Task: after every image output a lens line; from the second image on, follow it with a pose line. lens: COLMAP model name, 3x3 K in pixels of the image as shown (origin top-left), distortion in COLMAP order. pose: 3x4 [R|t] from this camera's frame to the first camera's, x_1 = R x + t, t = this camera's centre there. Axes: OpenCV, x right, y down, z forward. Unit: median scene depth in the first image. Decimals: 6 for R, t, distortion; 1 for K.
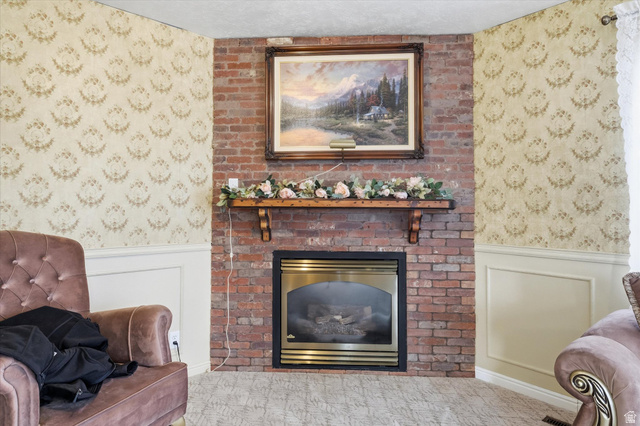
lens RADIAL K [[384.0, 0, 319.8], [0, 384.0, 195.5], [0, 0, 1]] dist [-0.001956, -0.000392]
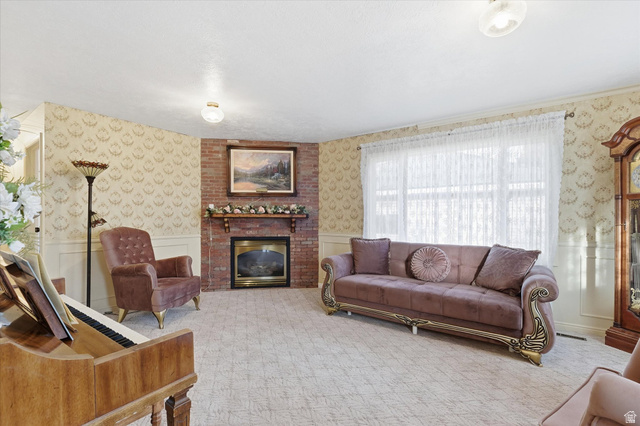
lens RADIAL K [[293.5, 0, 317.4], [0, 293.5, 217.8], [0, 0, 1]] dist [-0.000105, 0.000057]
pose [[0.979797, -0.003246, 0.199967, 0.031679], [-0.002565, 0.999582, 0.028795, -0.017619], [-0.199977, -0.028726, 0.979379, -0.774837]]
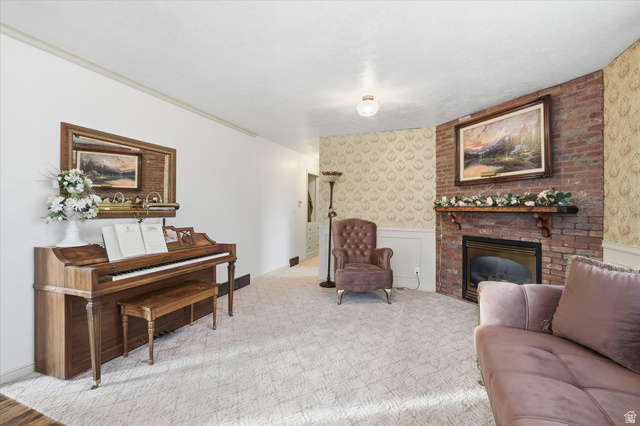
lens RADIAL K [[282.6, 0, 321.3], [0, 282.6, 206.8], [0, 0, 1]] dist [-0.000682, -0.000086]
pose [[0.453593, -0.011222, -0.891138, 0.790564], [0.022311, 0.999750, -0.001234, -0.004746], [0.890930, -0.019323, 0.453730, -0.209099]]
